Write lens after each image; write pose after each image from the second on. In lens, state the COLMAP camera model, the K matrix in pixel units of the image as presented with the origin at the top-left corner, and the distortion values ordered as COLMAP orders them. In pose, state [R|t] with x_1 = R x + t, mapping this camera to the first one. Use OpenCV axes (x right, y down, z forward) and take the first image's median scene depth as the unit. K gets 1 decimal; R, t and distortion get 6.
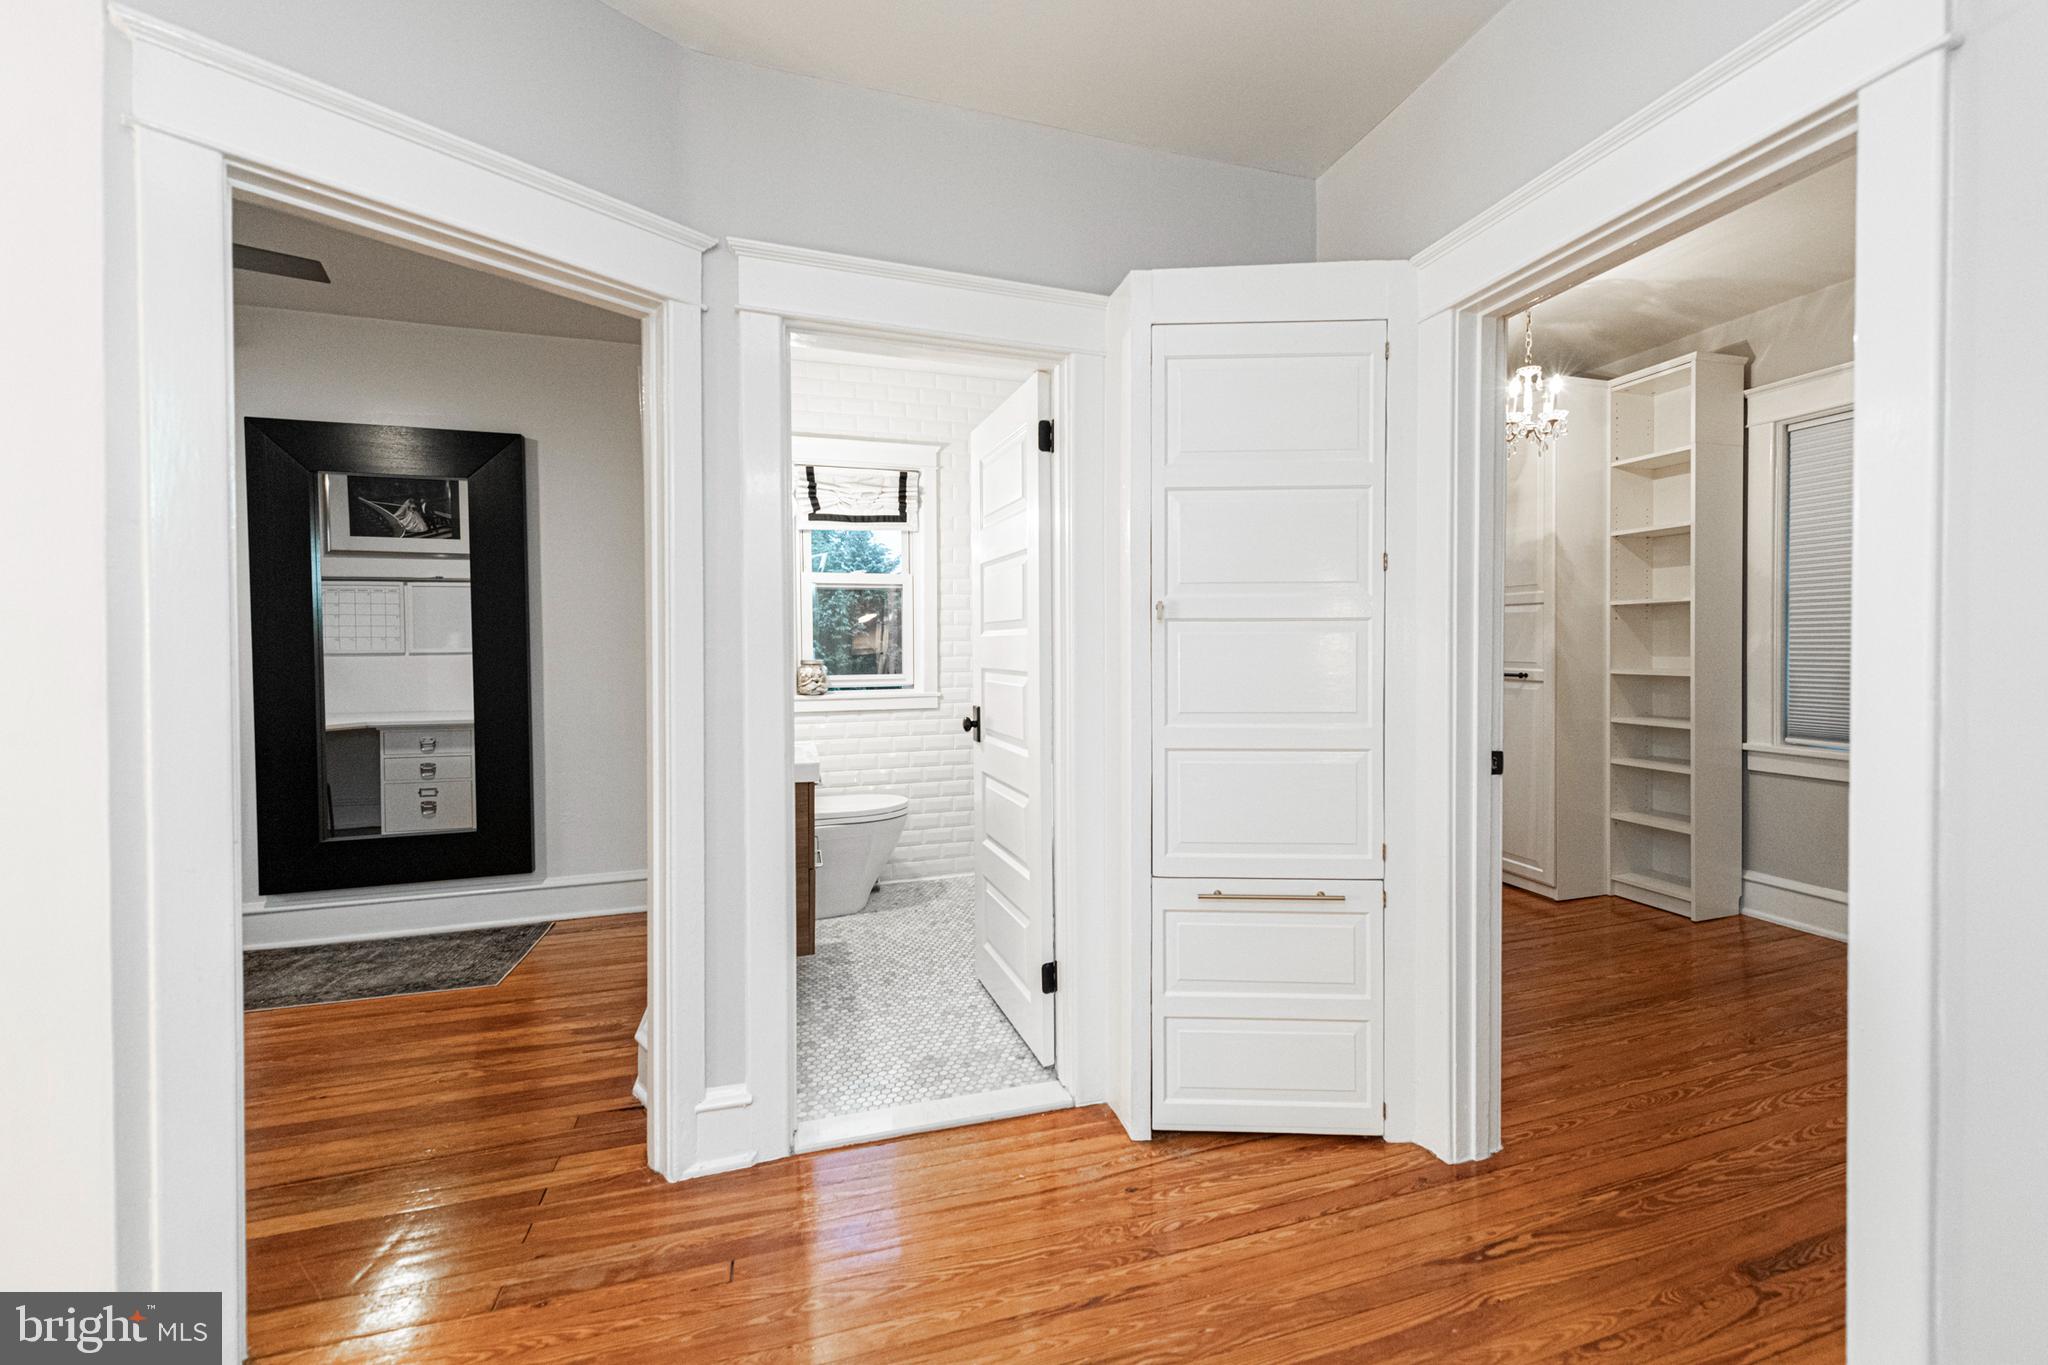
lens RADIAL K [[817.5, 0, 1029.4], [0, 817.5, 665.7], [0, 0, 1]] dist [0.006767, -0.001390]
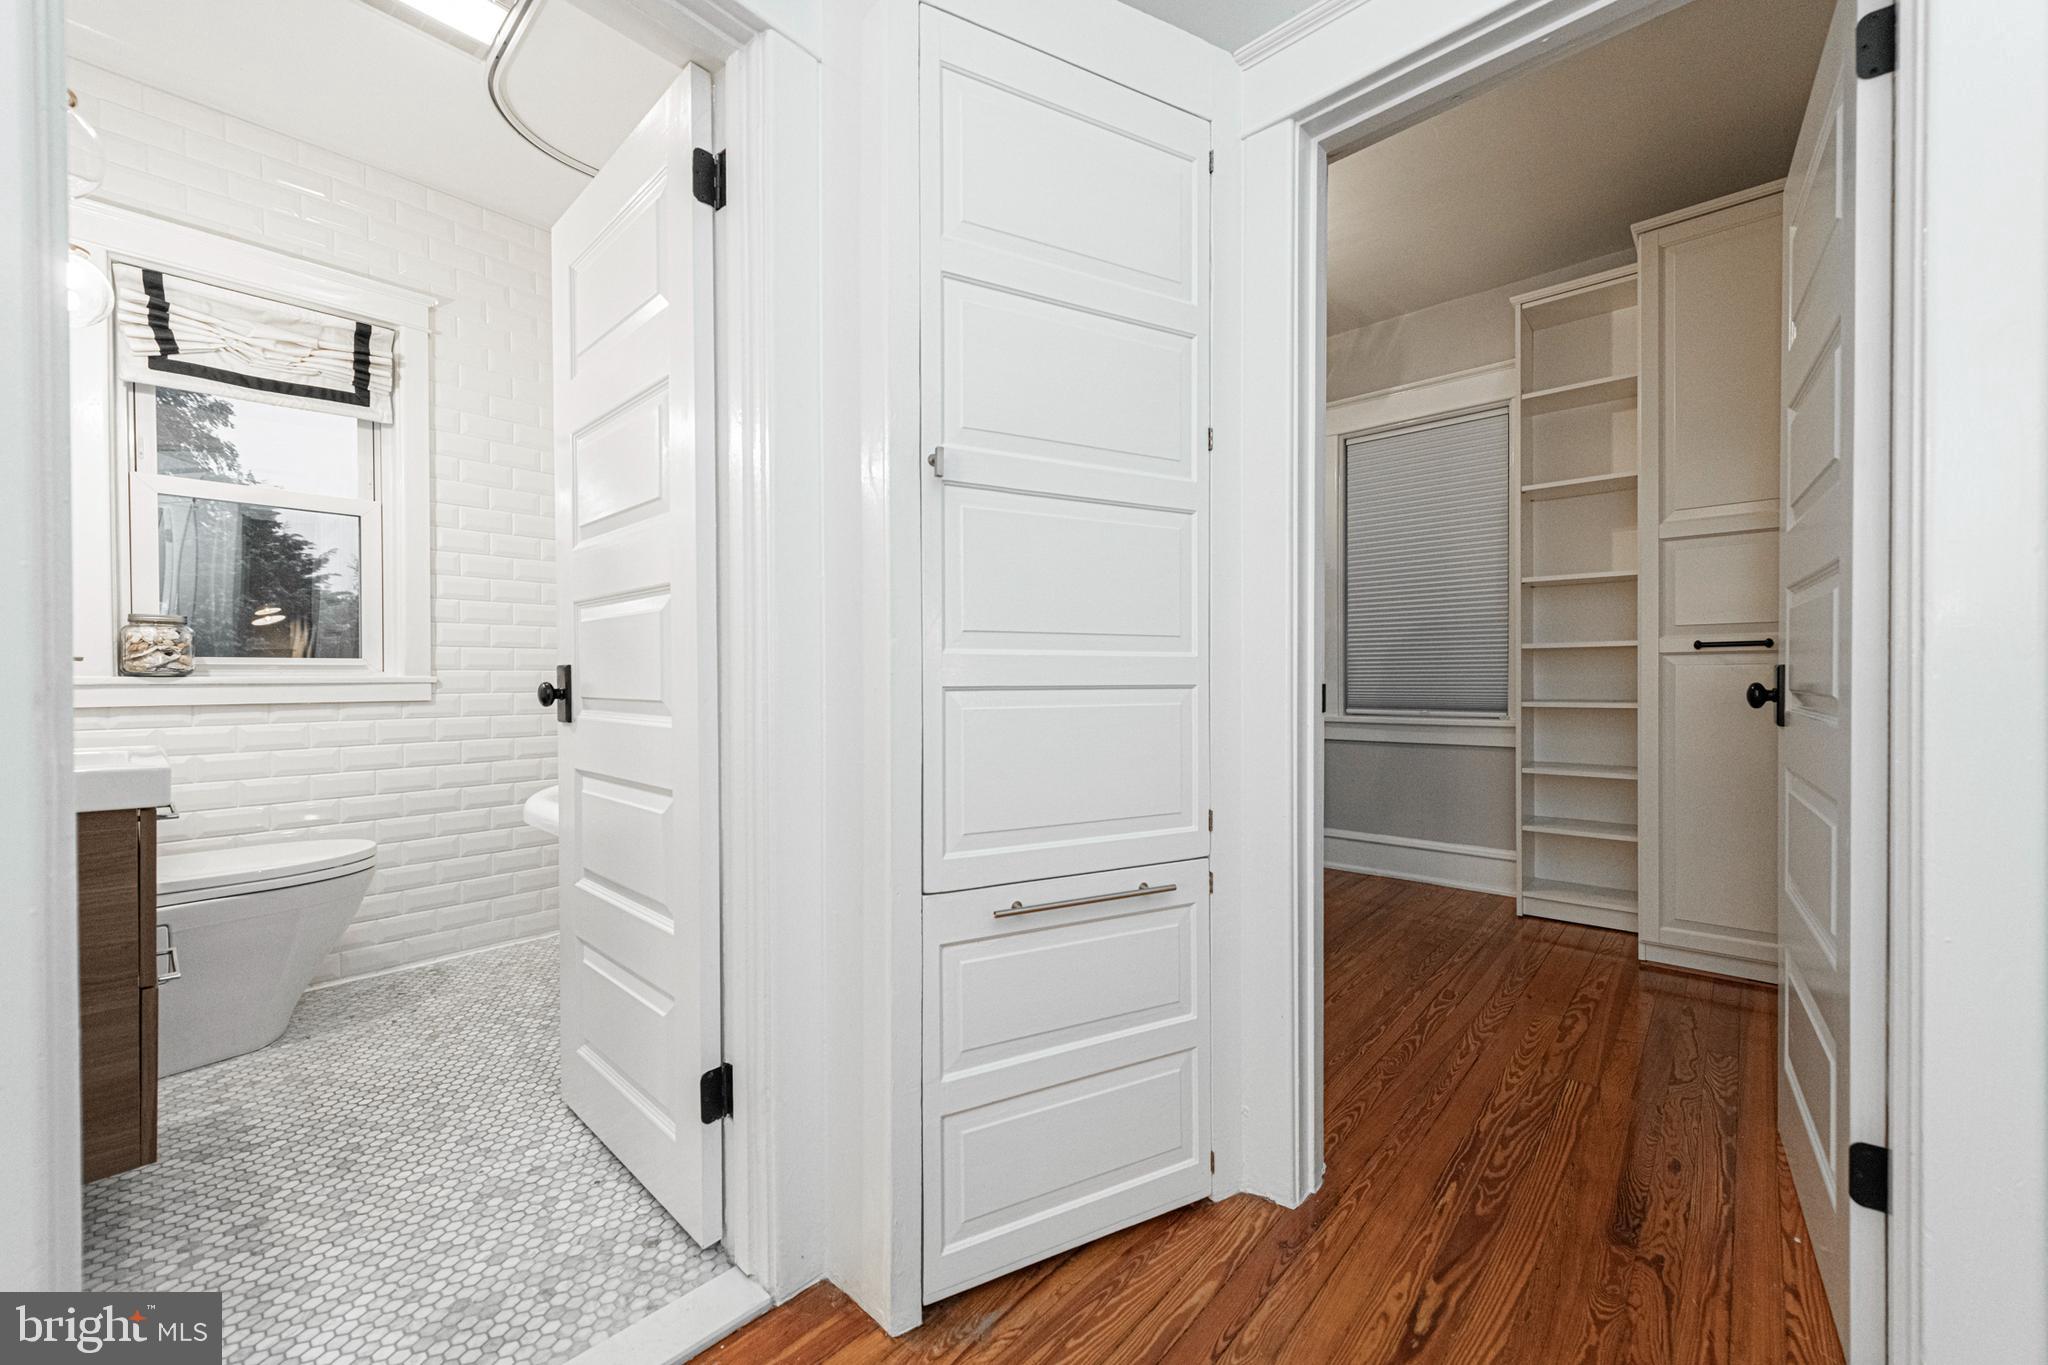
lens RADIAL K [[817.5, 0, 1027.6], [0, 817.5, 685.9], [0, 0, 1]] dist [0.006767, -0.001390]
pose [[0.852763, -0.000014, 0.522298, -0.087374], [0.004976, 0.999955, -0.008099, 0.087433], [-0.522275, 0.009505, 0.852724, 0.355576]]
